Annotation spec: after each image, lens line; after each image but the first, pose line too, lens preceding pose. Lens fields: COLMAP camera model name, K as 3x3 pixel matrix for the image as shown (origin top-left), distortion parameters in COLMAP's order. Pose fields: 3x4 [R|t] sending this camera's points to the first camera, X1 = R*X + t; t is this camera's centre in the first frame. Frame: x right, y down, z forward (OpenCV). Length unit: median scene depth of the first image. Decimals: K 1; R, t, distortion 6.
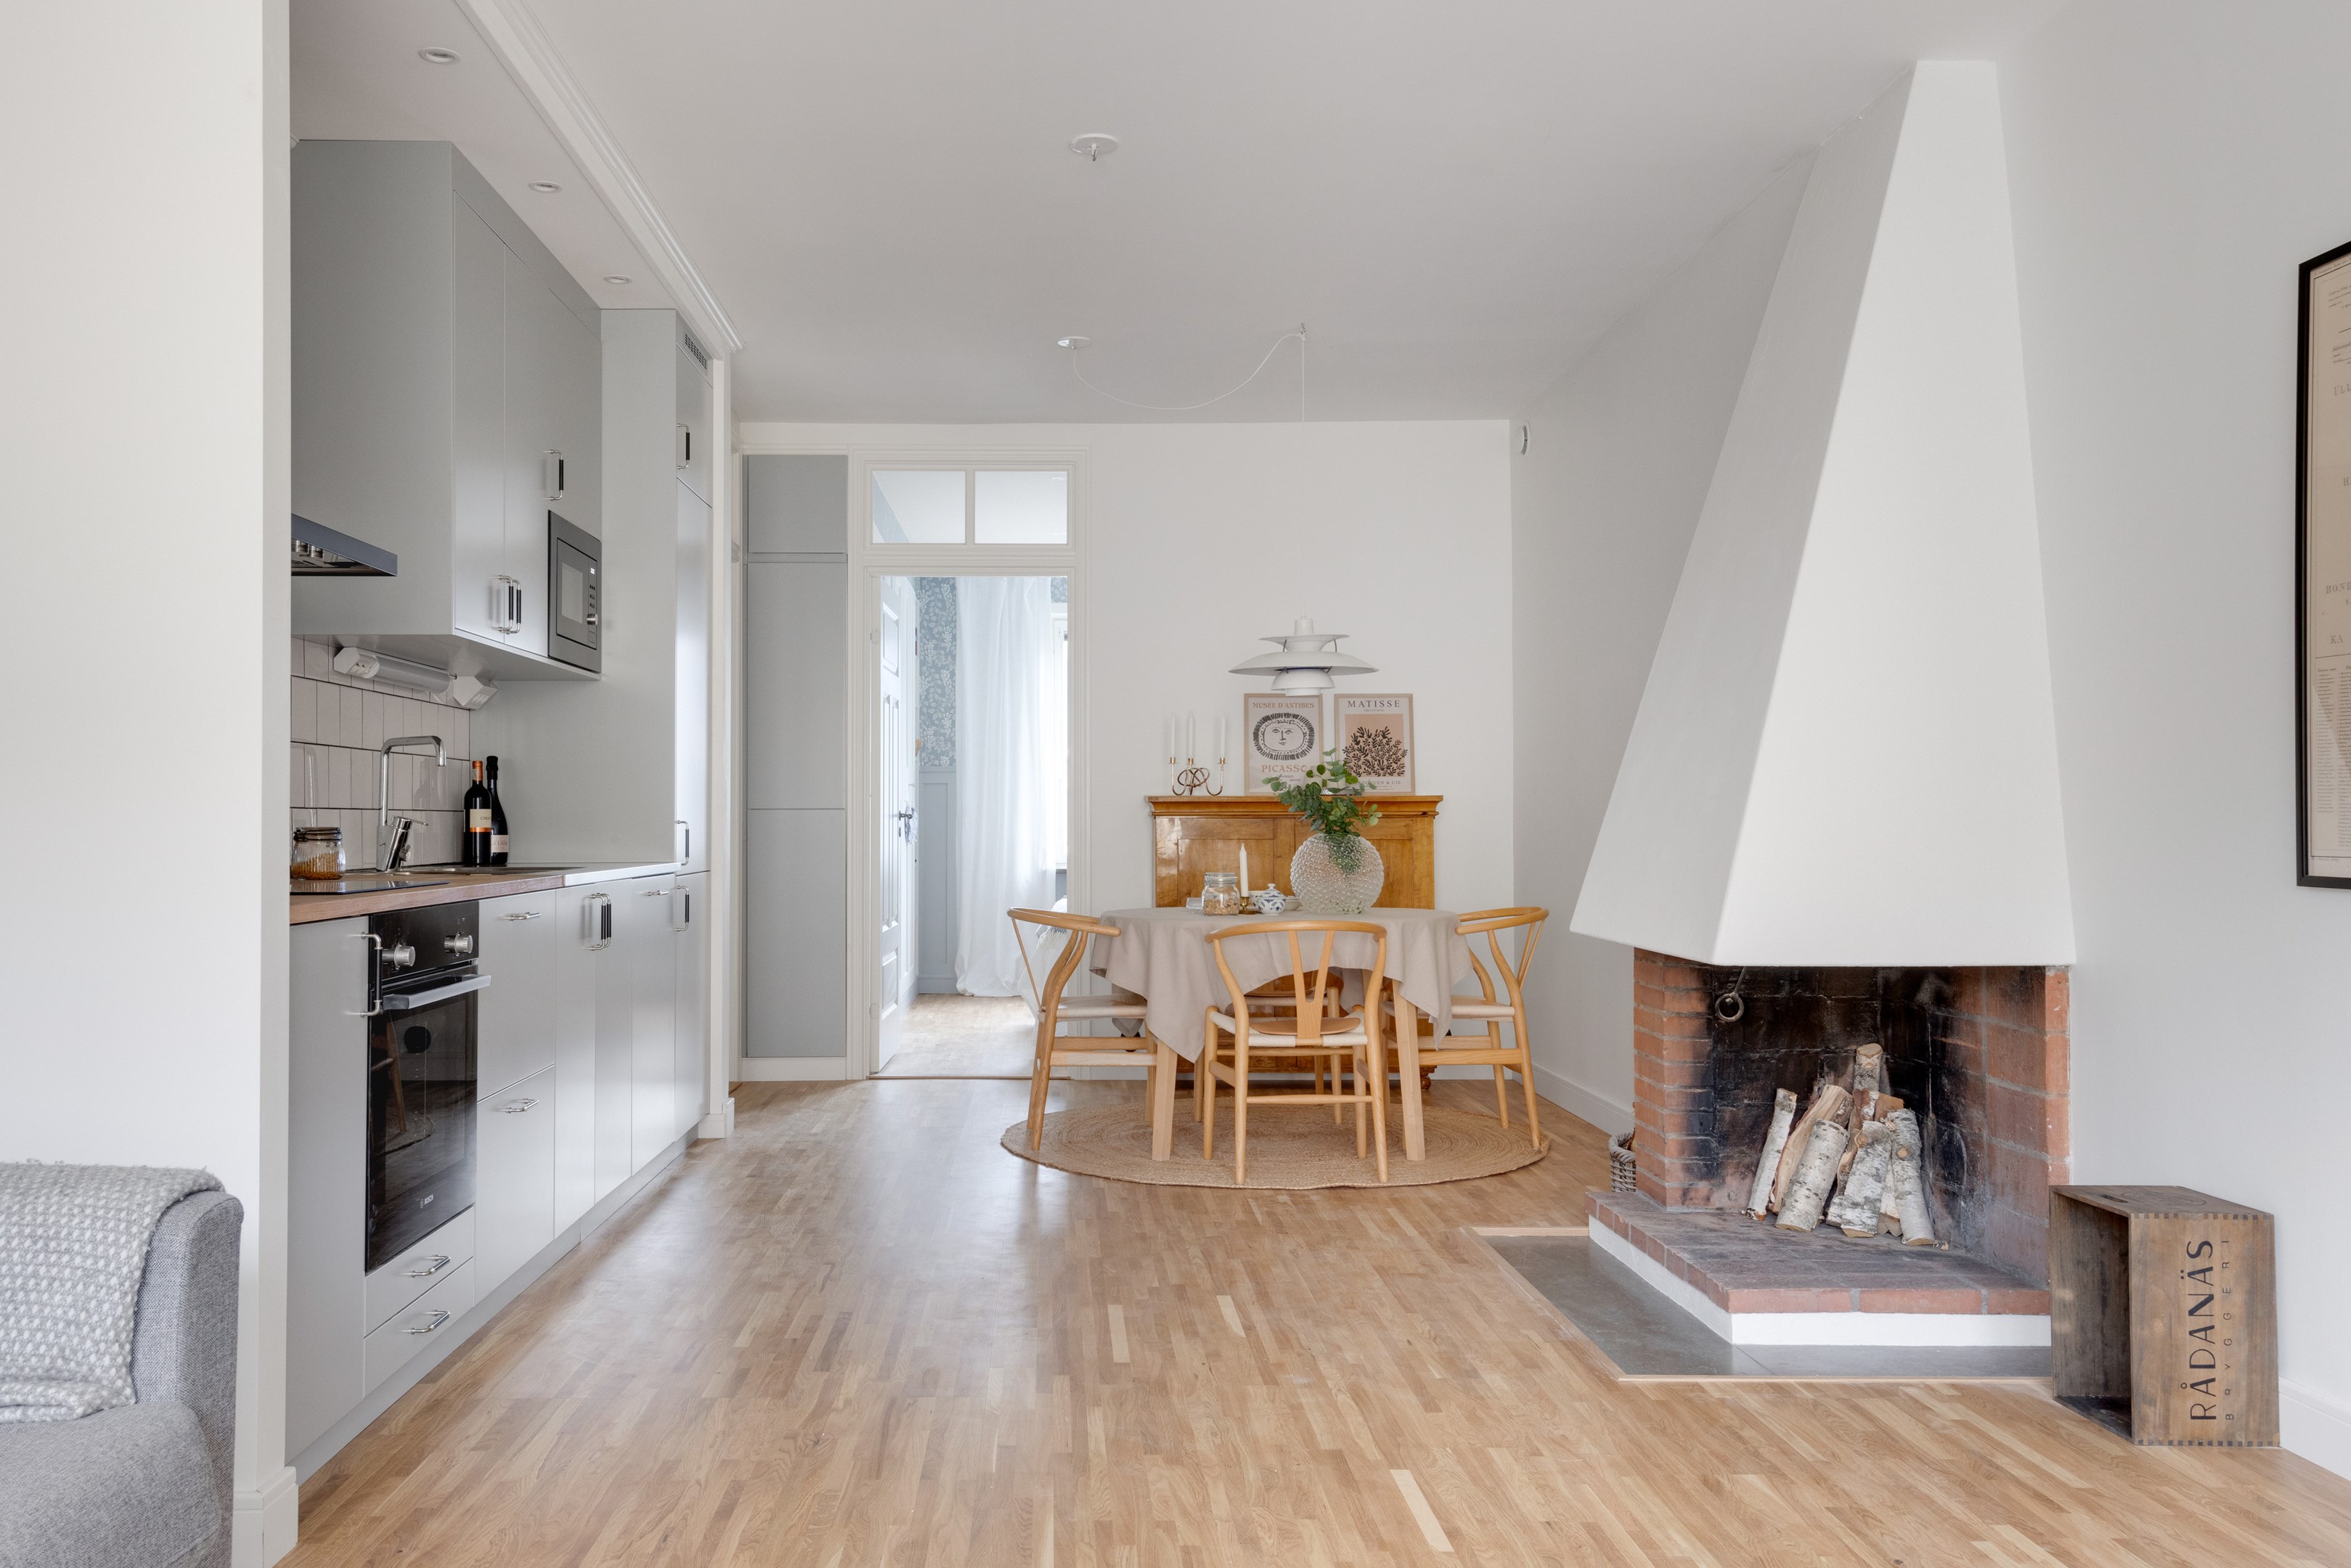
lens RADIAL K [[1770.7, 0, 1175.5], [0, 1770.7, 784.0], [0, 0, 1]] dist [0.028810, 0.000960]
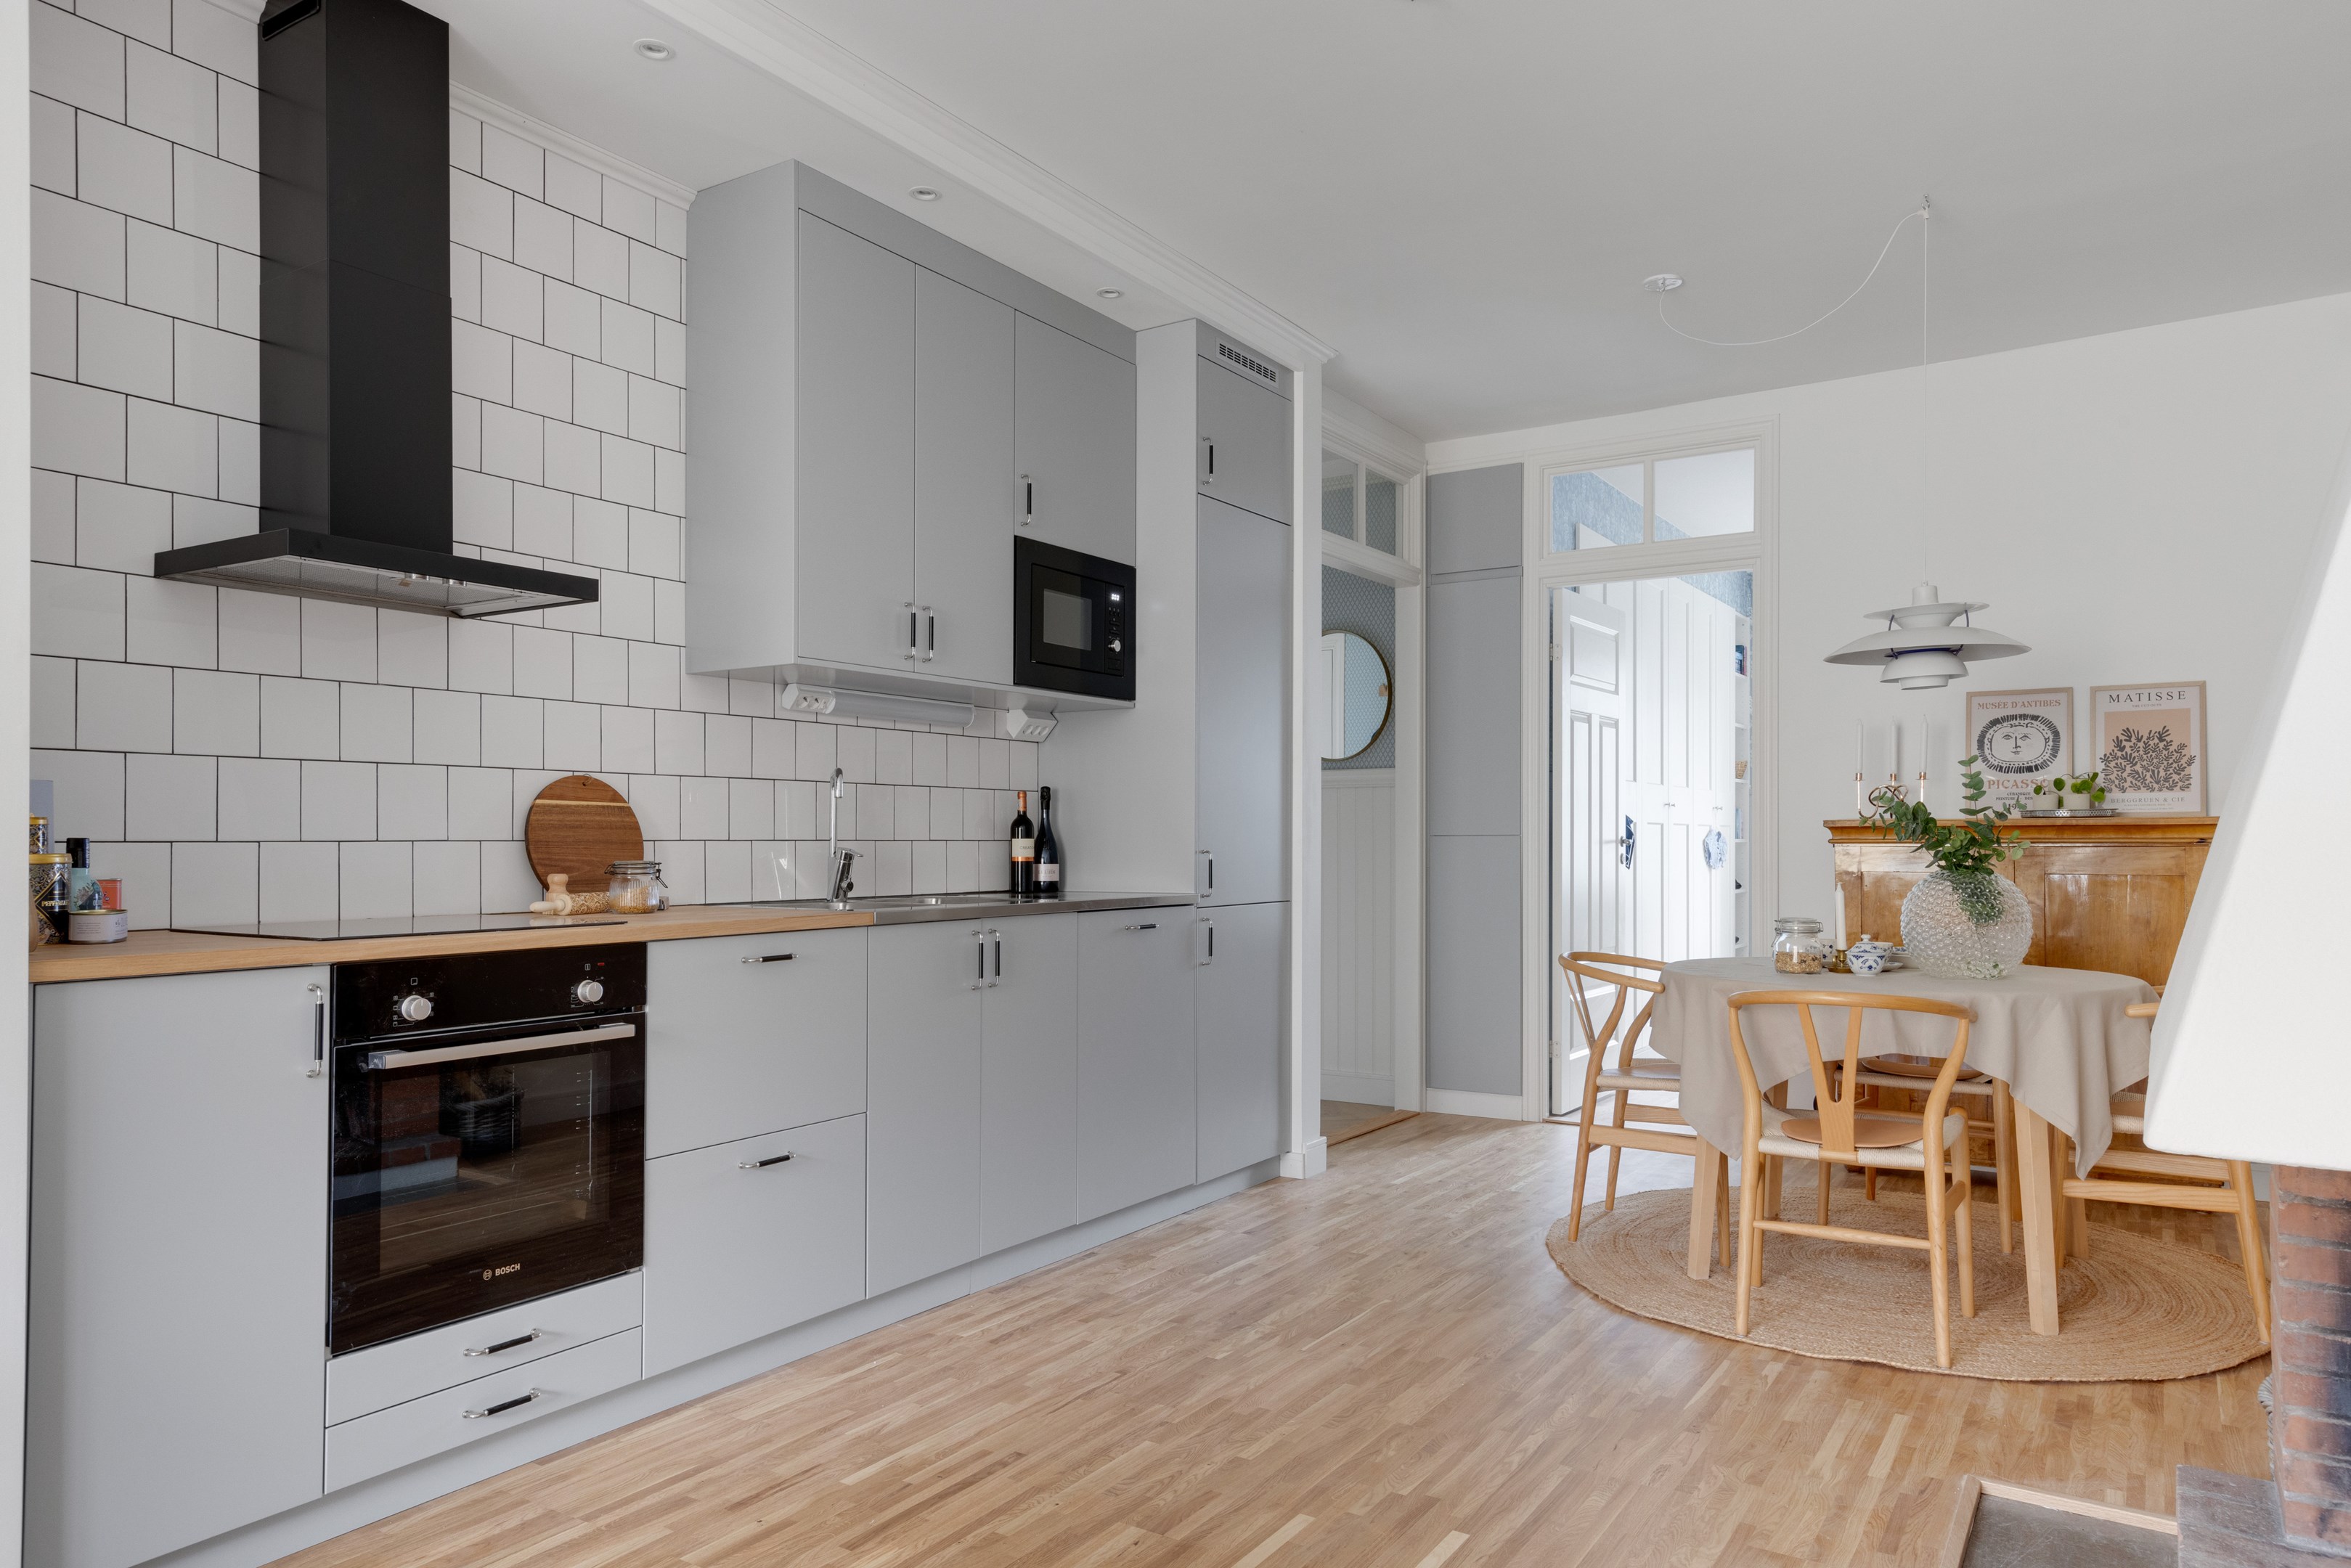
lens RADIAL K [[1620.4, 0, 1175.9], [0, 1620.4, 827.1], [0, 0, 1]] dist [0.006910, 0.001705]
pose [[0.851727, -0.005558, -0.523957, 0.162591], [0.011456, 0.999902, 0.008016, 0.000774], [0.523861, -0.012830, 0.851707, 0.240285]]
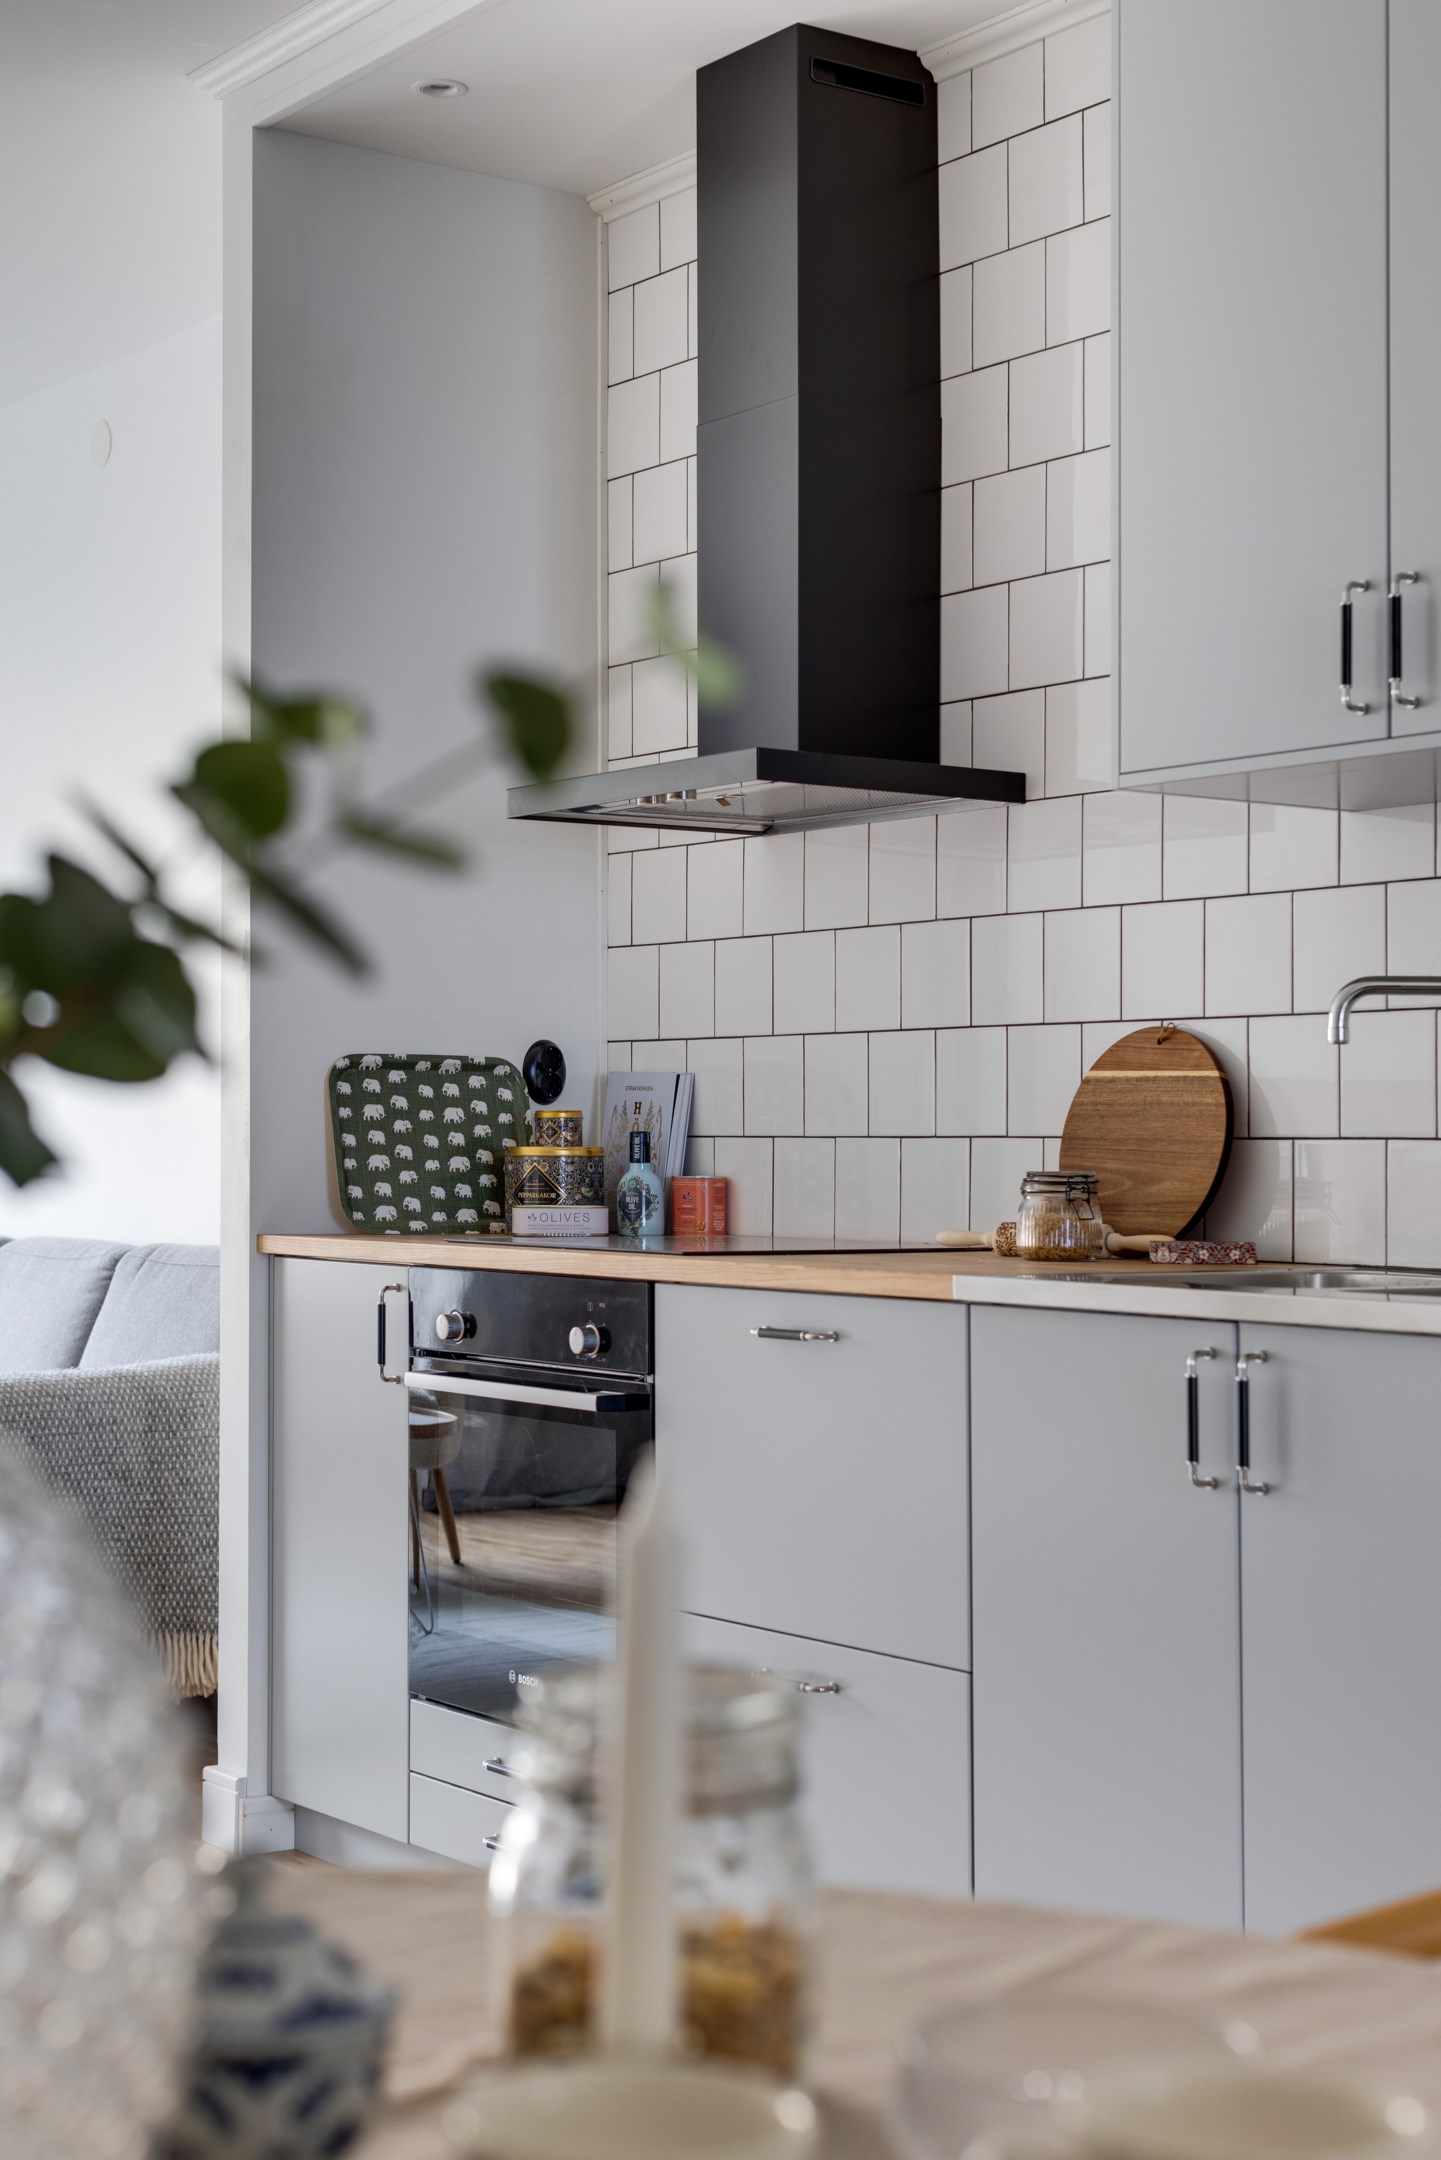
lens RADIAL K [[3159.9, 0, 720.5], [0, 3159.9, 1080.0], [0, 0, 1]] dist [-0.008490, -0.027868]
pose [[-0.815105, -0.022206, -0.578887, 0.130072], [0.001282, 0.999193, -0.040135, 0.026183], [0.579311, -0.033456, -0.814419, 1.261012]]
